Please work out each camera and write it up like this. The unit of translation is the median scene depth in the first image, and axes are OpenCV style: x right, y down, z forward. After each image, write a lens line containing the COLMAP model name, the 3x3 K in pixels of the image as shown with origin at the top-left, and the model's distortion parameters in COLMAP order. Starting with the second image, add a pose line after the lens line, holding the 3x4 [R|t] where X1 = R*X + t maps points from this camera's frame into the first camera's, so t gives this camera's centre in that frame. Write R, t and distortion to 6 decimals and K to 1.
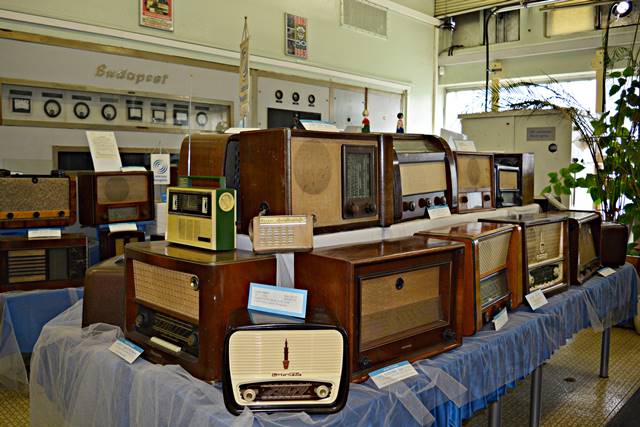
lens RADIAL K [[576.1, 0, 320.0], [0, 576.1, 213.5], [0, 0, 1]] dist [-0.007523, -0.006088]
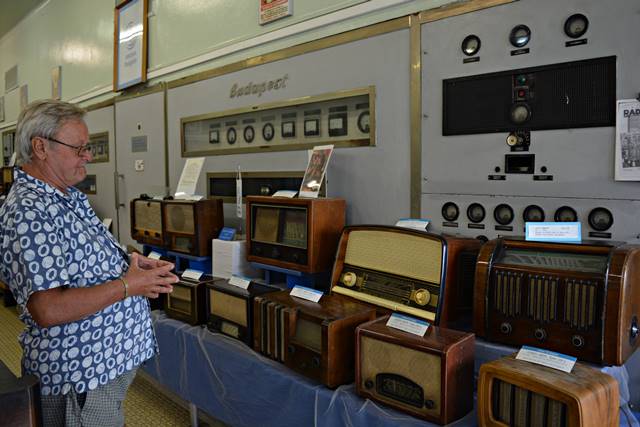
lens RADIAL K [[509.0, 0, 320.0], [0, 509.0, 213.5], [0, 0, 1]] dist [-0.073822, -0.002478]
pose [[-0.064709, 0.100901, -0.992790, 0.430543], [-0.049635, 0.993318, 0.104190, -0.135754], [0.996669, 0.056019, -0.059269, 1.136595]]
